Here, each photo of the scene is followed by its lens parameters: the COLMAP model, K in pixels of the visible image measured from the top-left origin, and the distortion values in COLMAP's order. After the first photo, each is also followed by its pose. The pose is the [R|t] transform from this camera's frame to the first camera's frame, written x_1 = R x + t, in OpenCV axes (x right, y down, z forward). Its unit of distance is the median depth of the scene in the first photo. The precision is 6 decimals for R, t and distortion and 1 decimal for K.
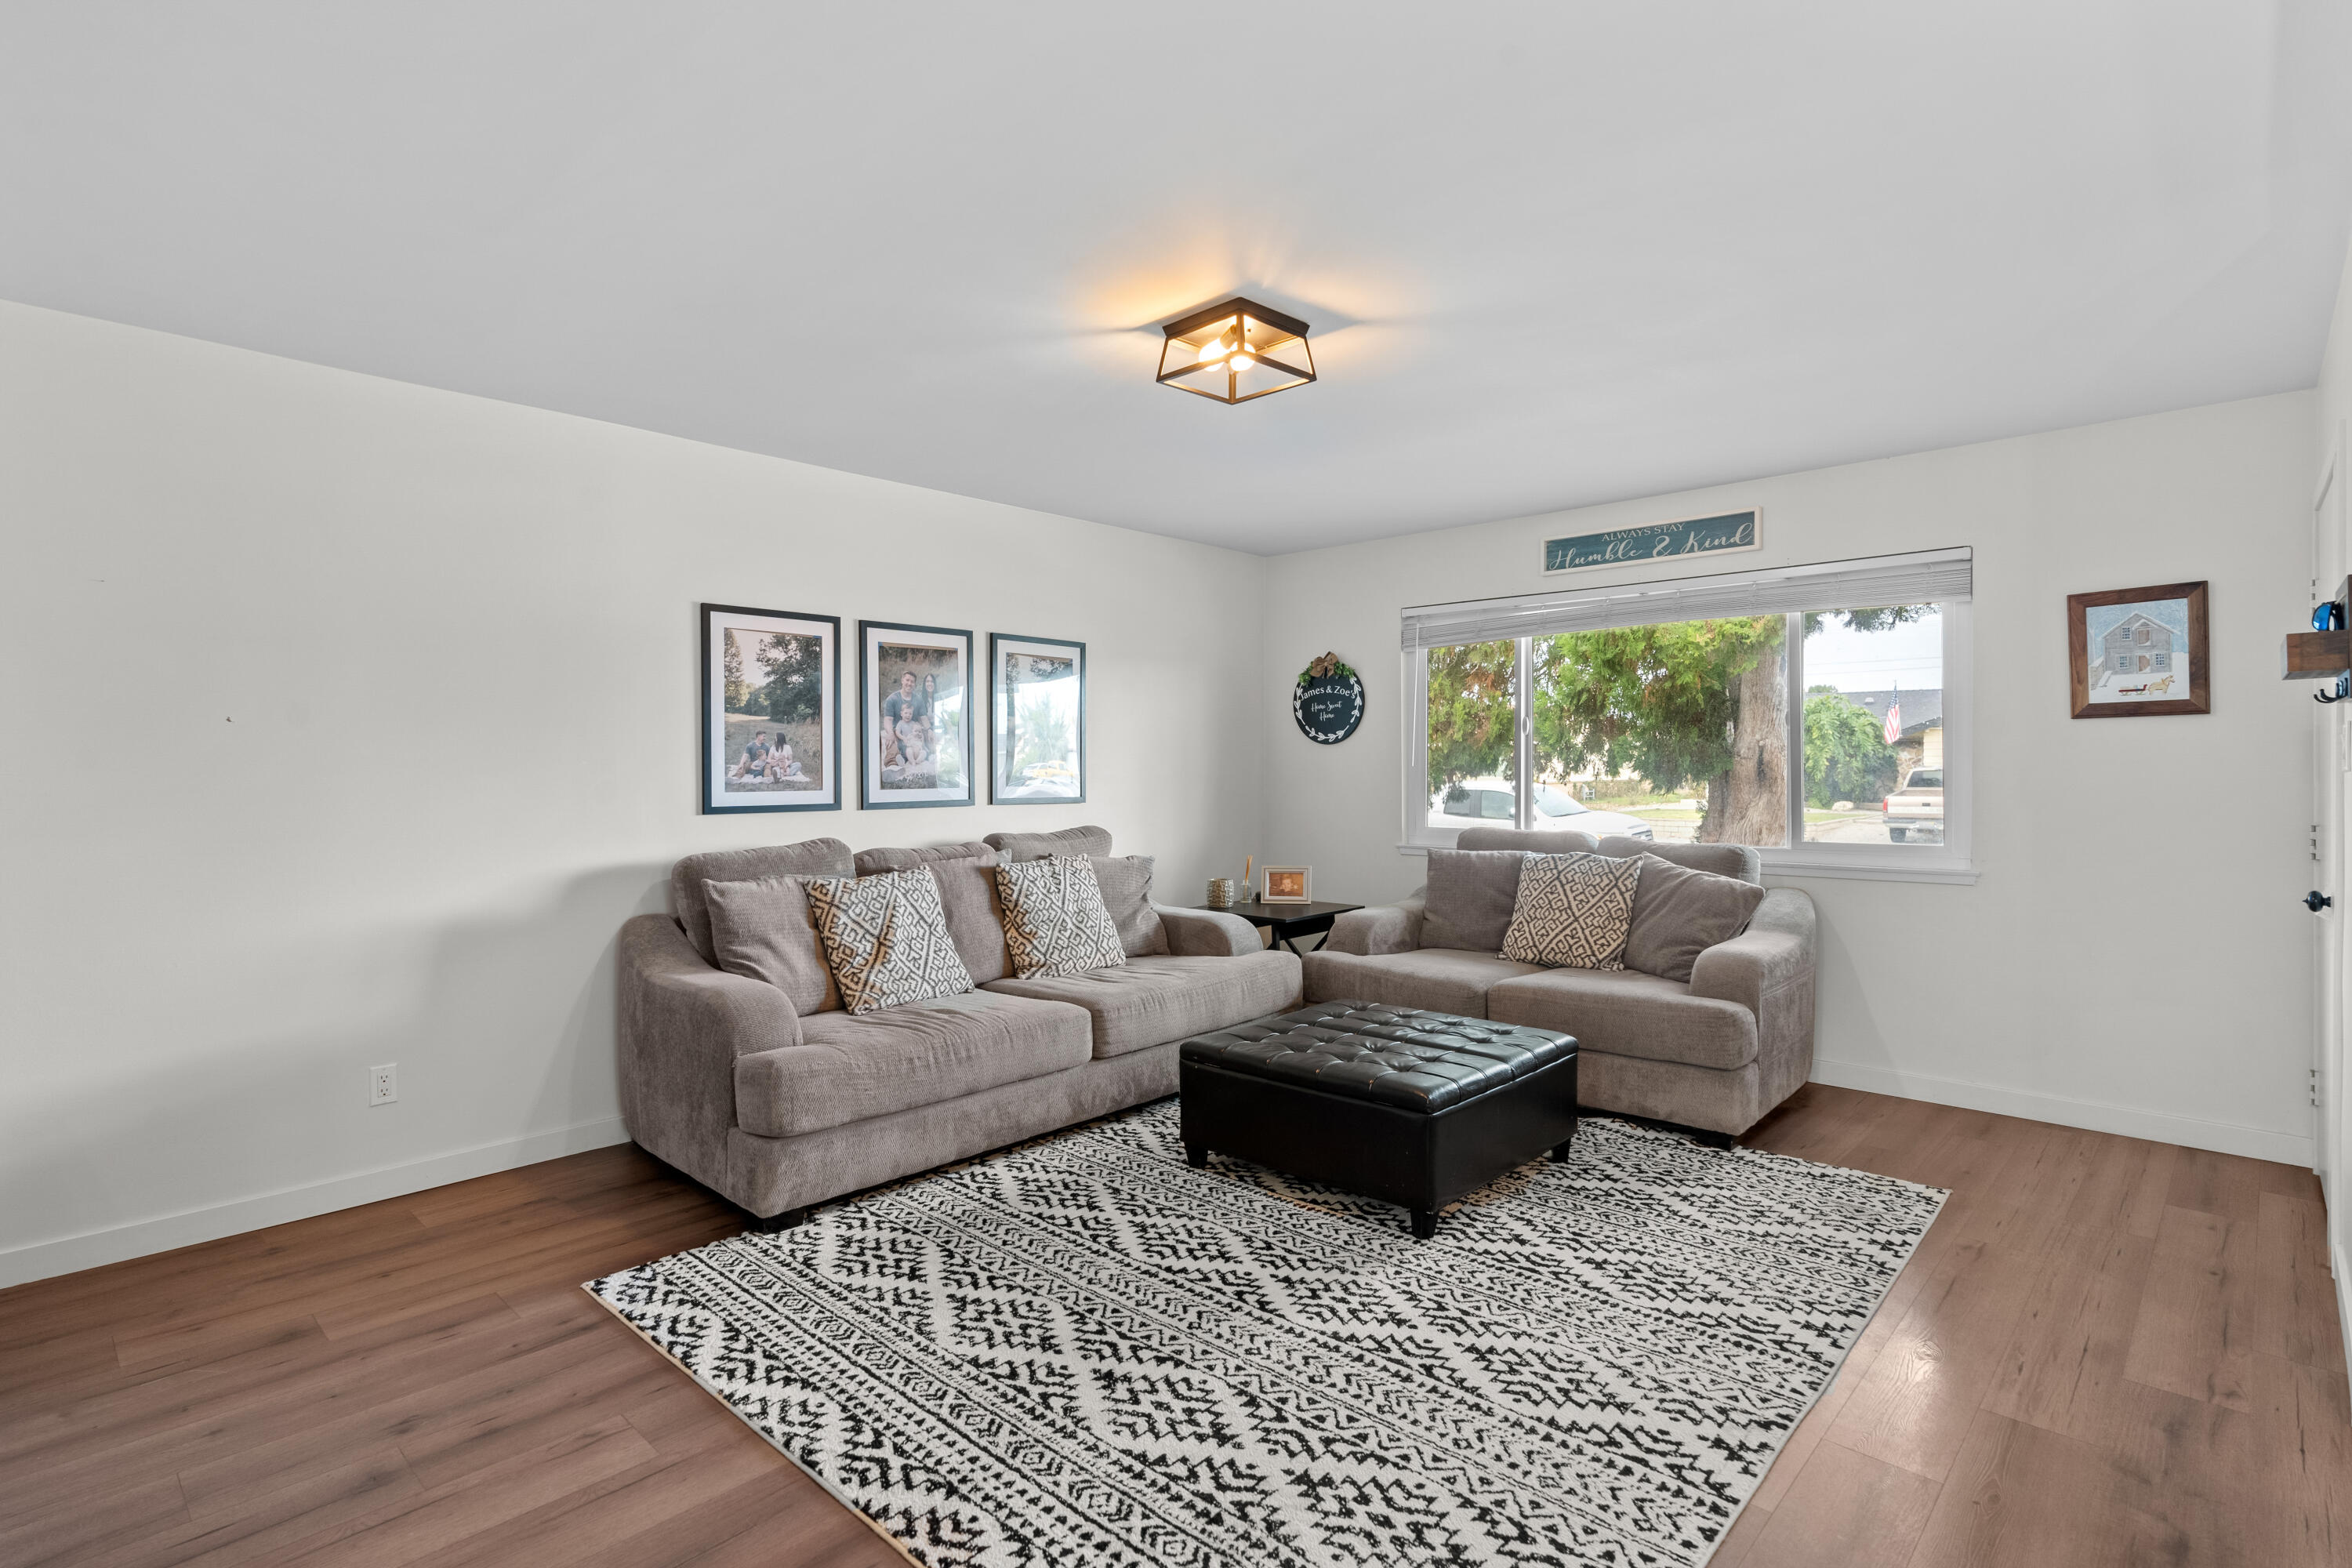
lens RADIAL K [[1158.8, 0, 1164.1], [0, 1158.8, 769.8], [0, 0, 1]] dist [-0.013420, 0.000695]
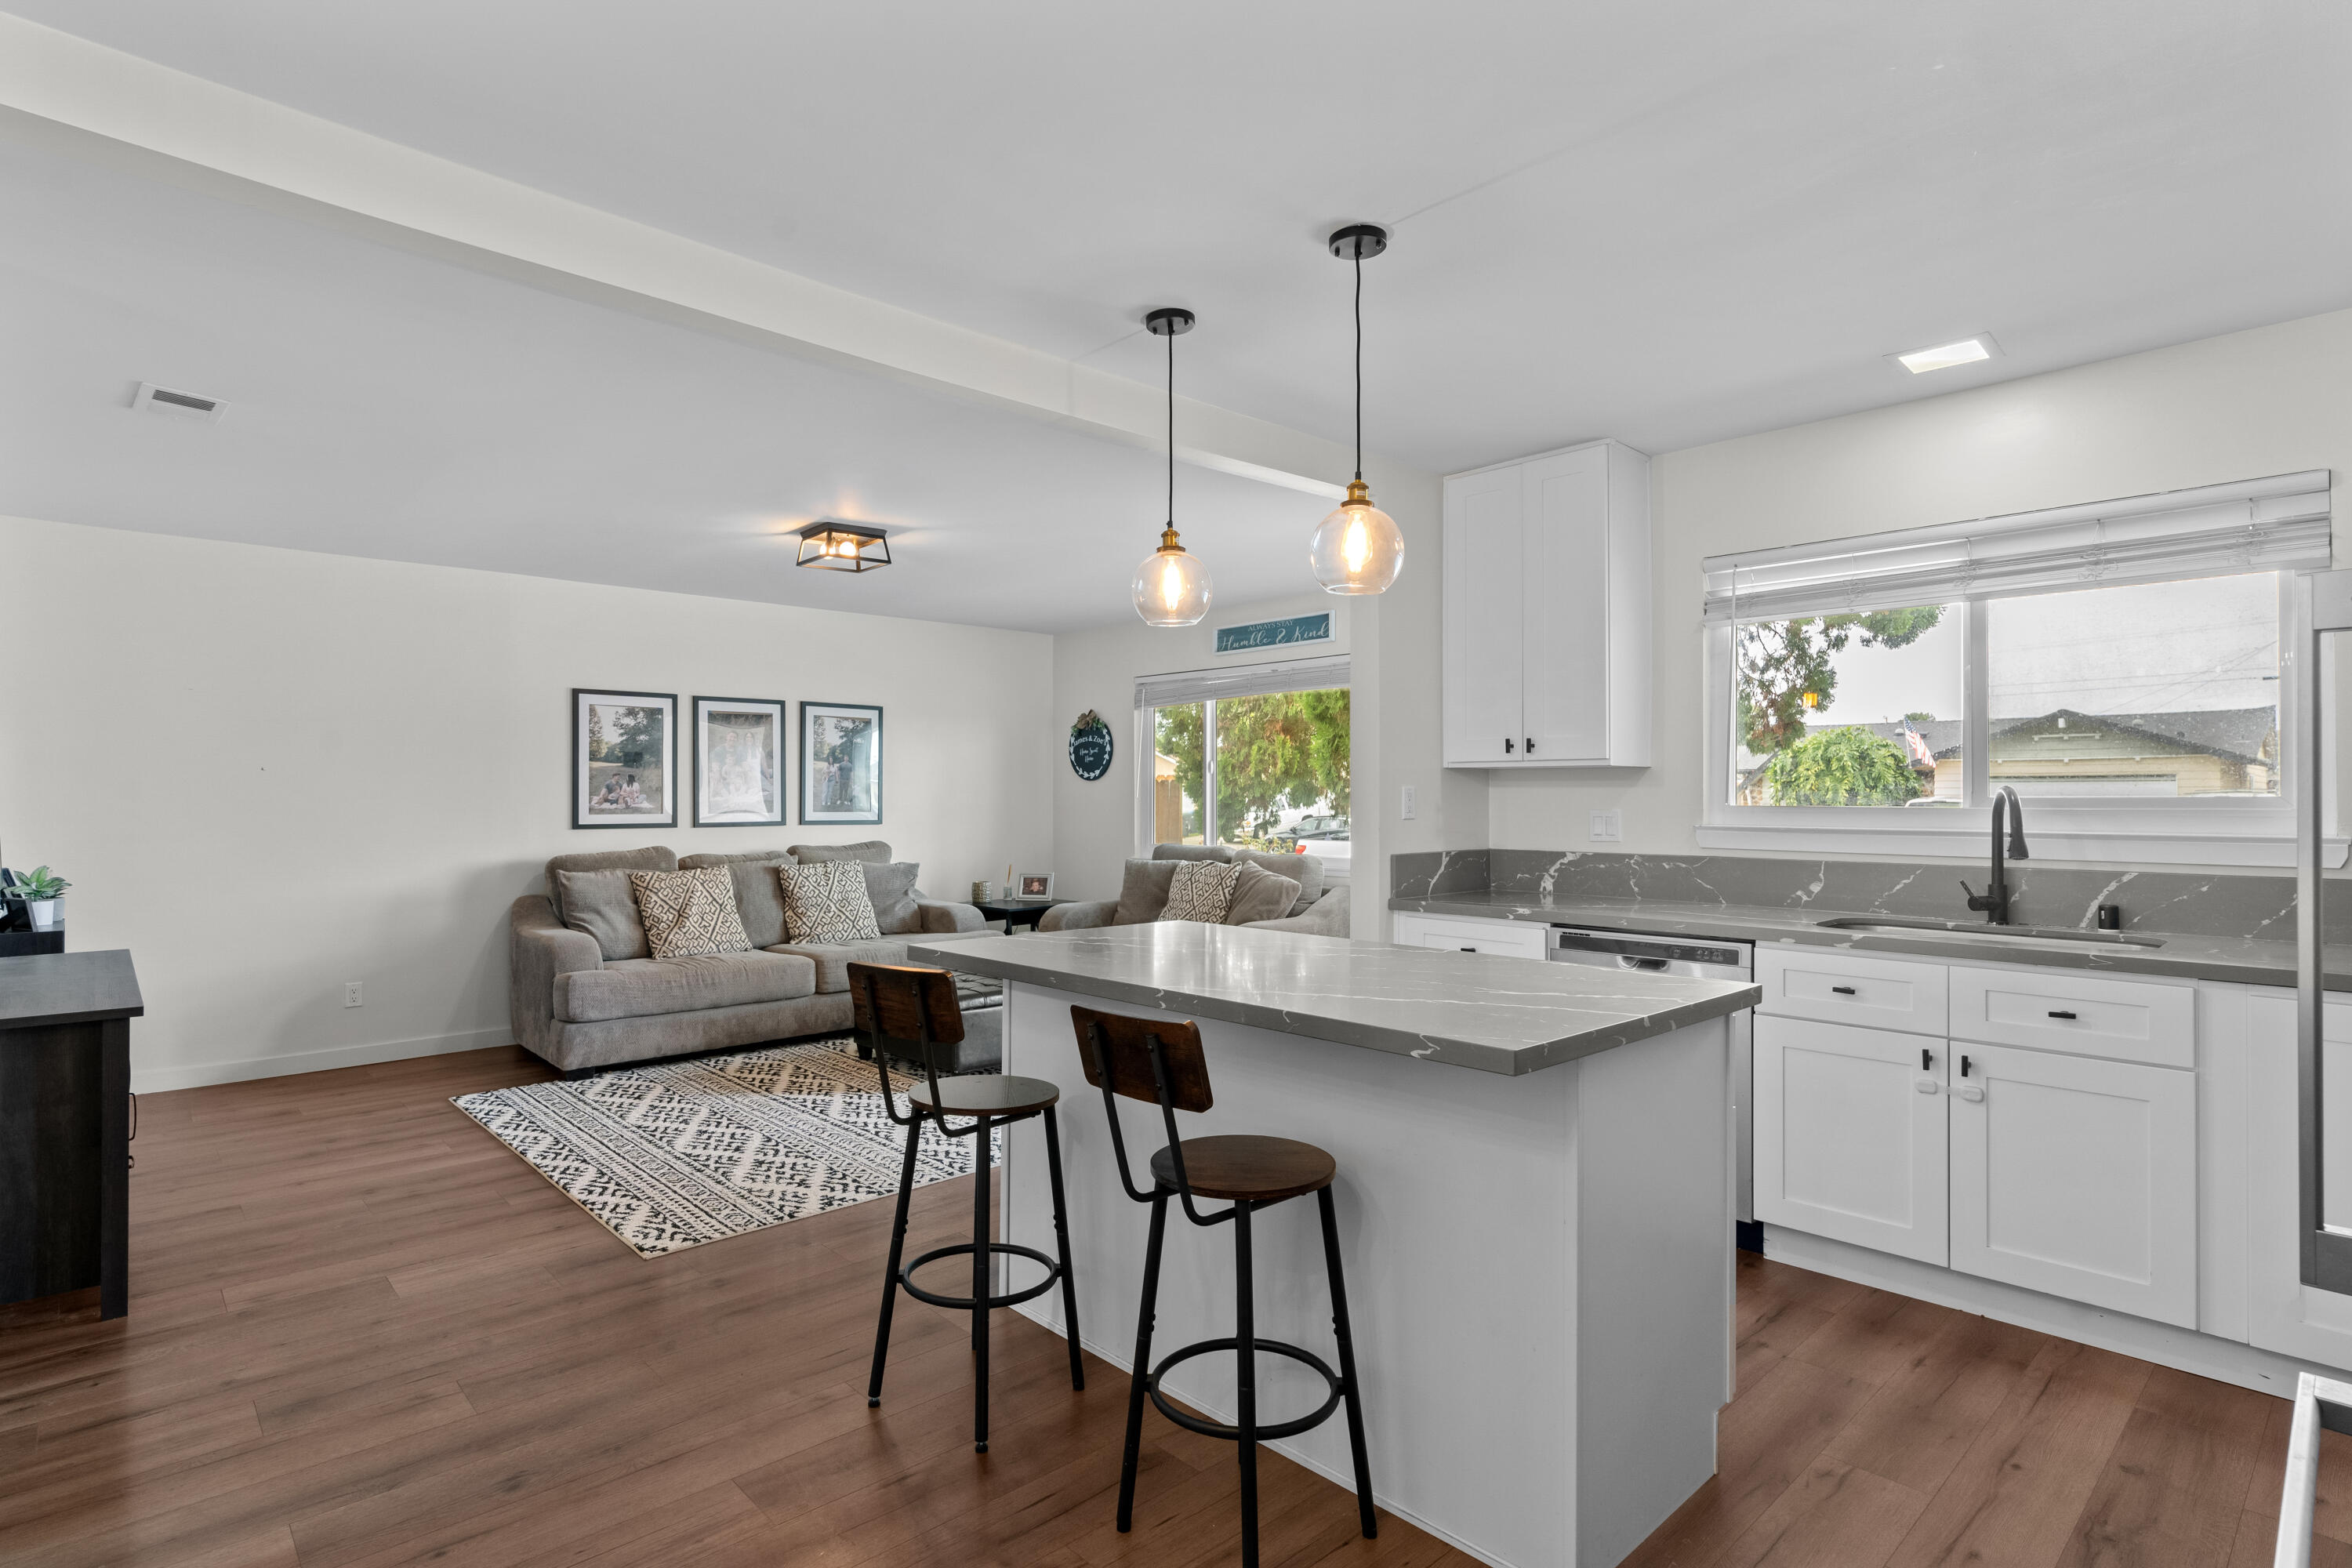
lens RADIAL K [[1191.1, 0, 1176.0], [0, 1191.1, 784.0], [0, 0, 1]] dist [-0.015716, -0.000322]
pose [[0.998423, 0.000683, -0.056136, 0.506392], [-0.001455, 0.999905, -0.013714, -0.000315], [0.056121, 0.013774, 0.998329, -0.530520]]
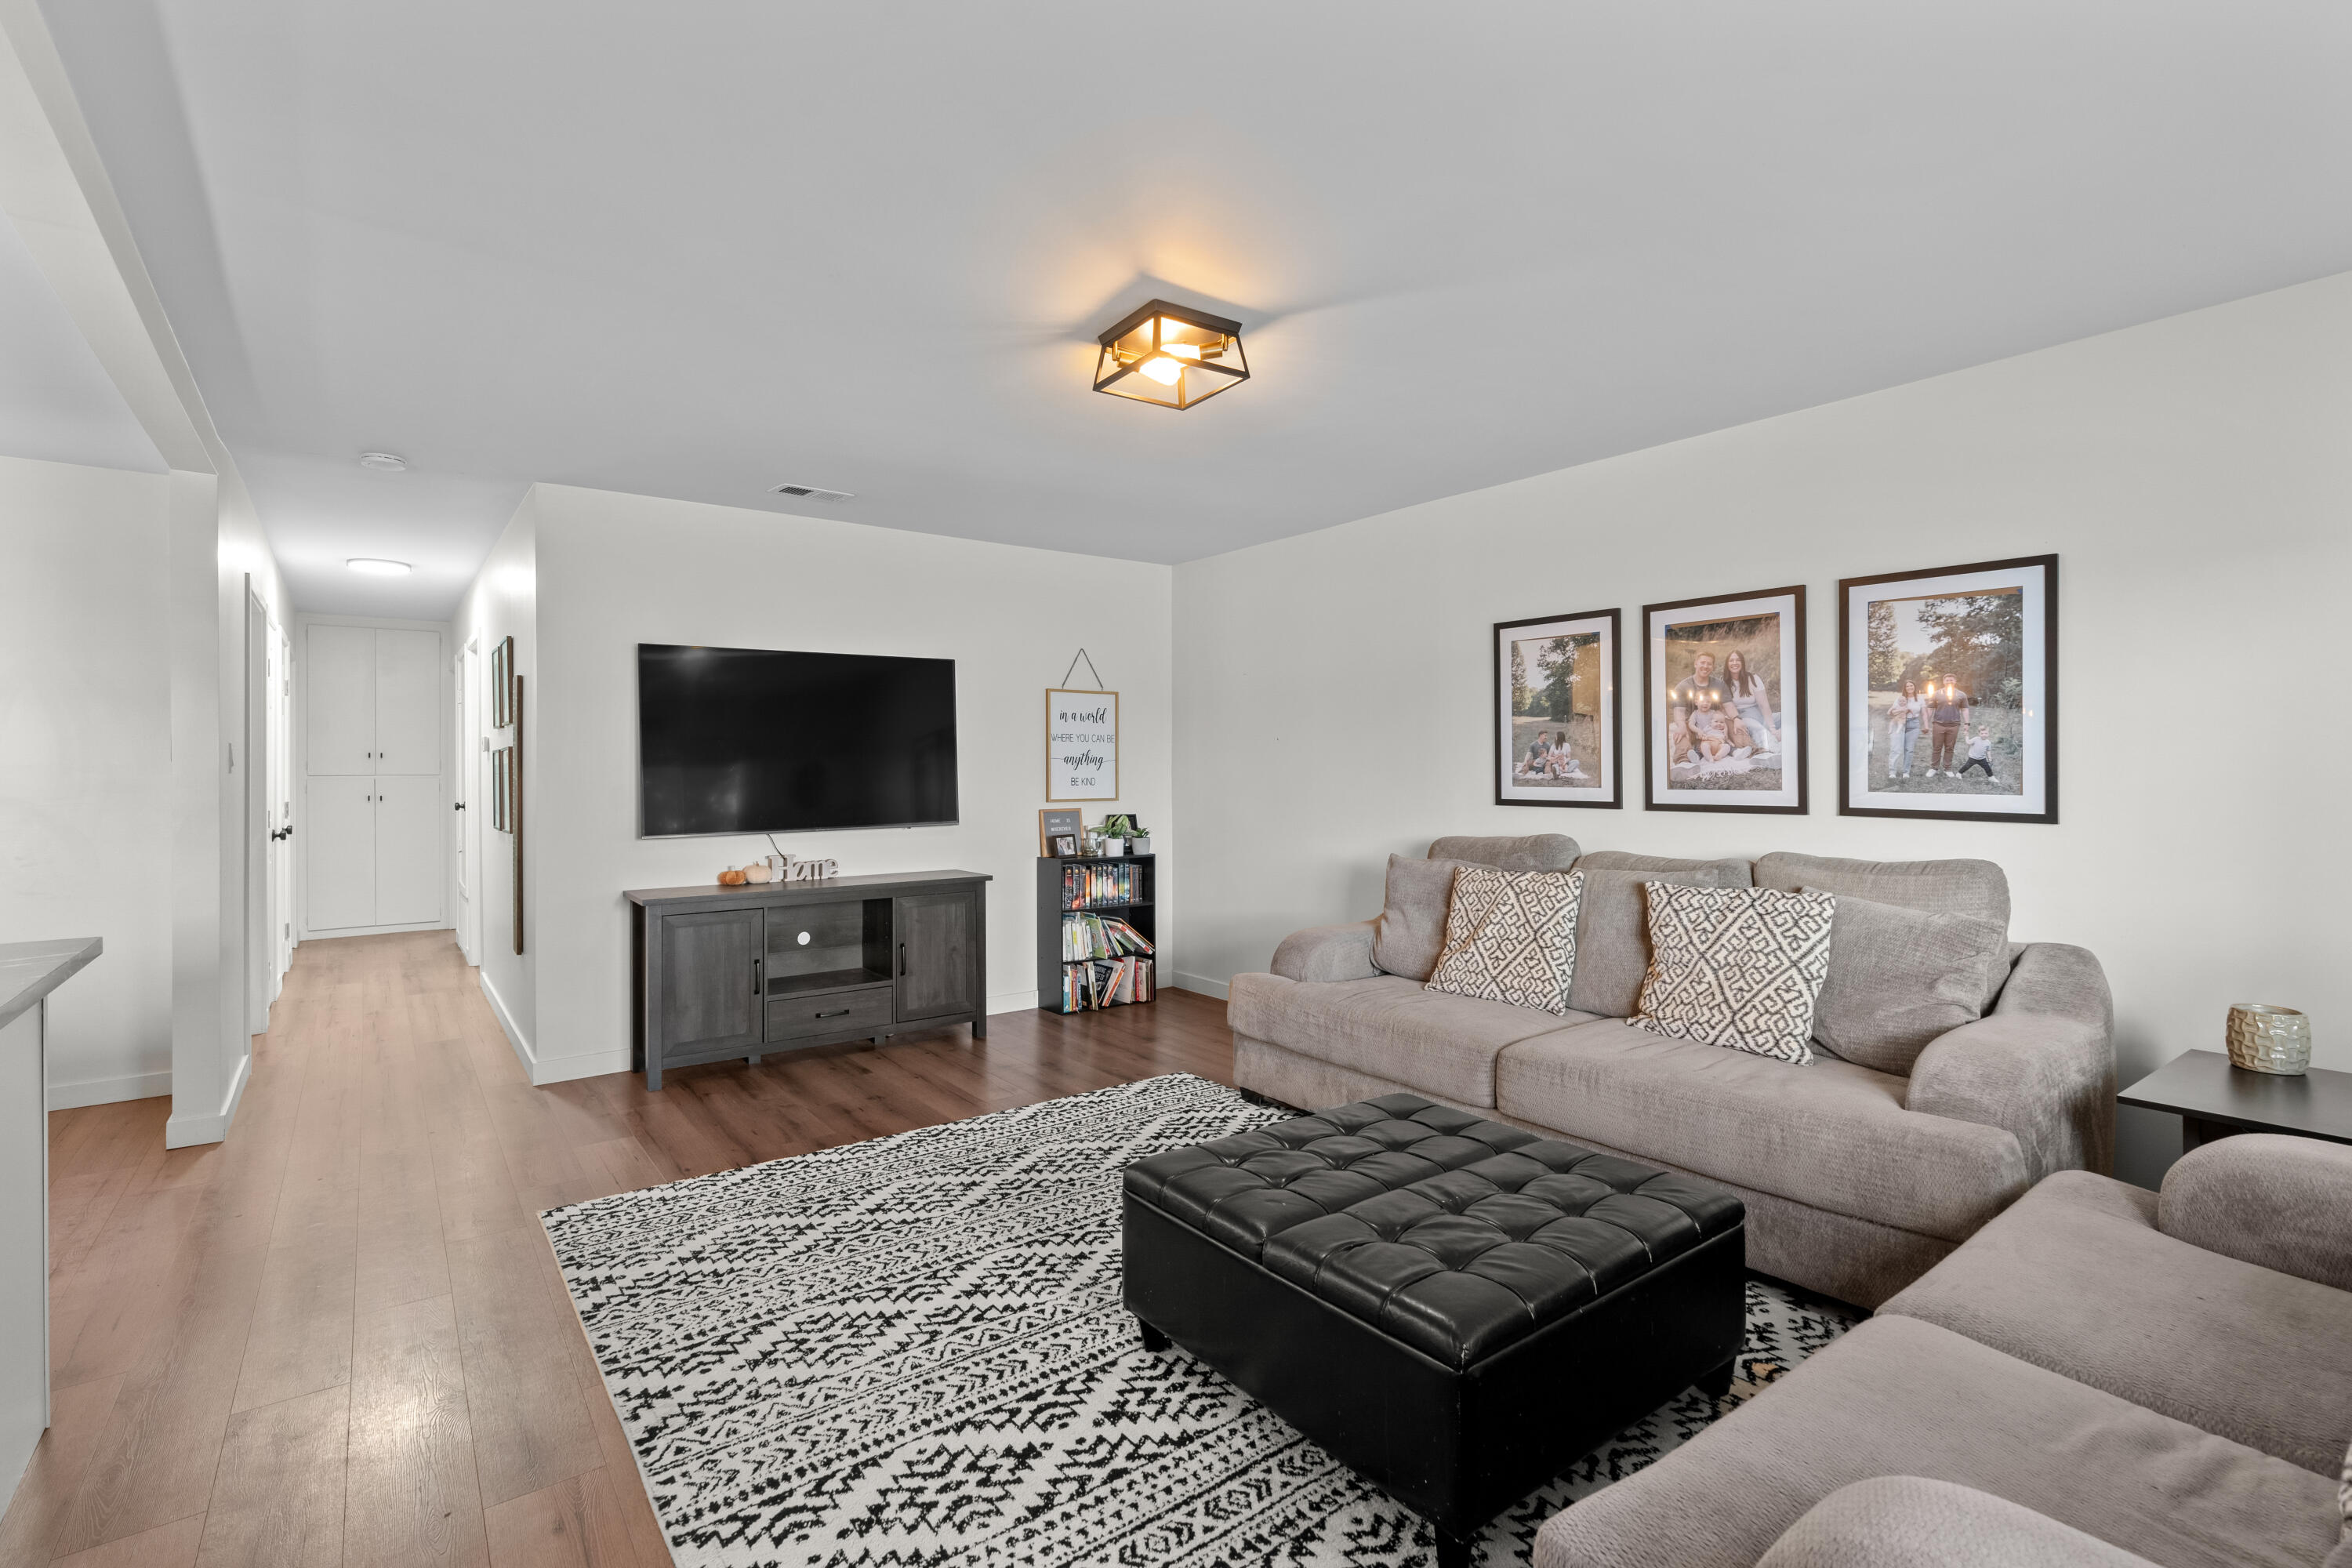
lens RADIAL K [[1071.3, 0, 1146.3], [0, 1071.3, 756.0], [0, 0, 1]] dist [-0.010437, 0.000034]
pose [[-0.181719, -0.003060, -0.983346, 0.786820], [0.002934, 0.999989, -0.003654, -0.008531], [0.983346, -0.003549, -0.181708, 0.922406]]
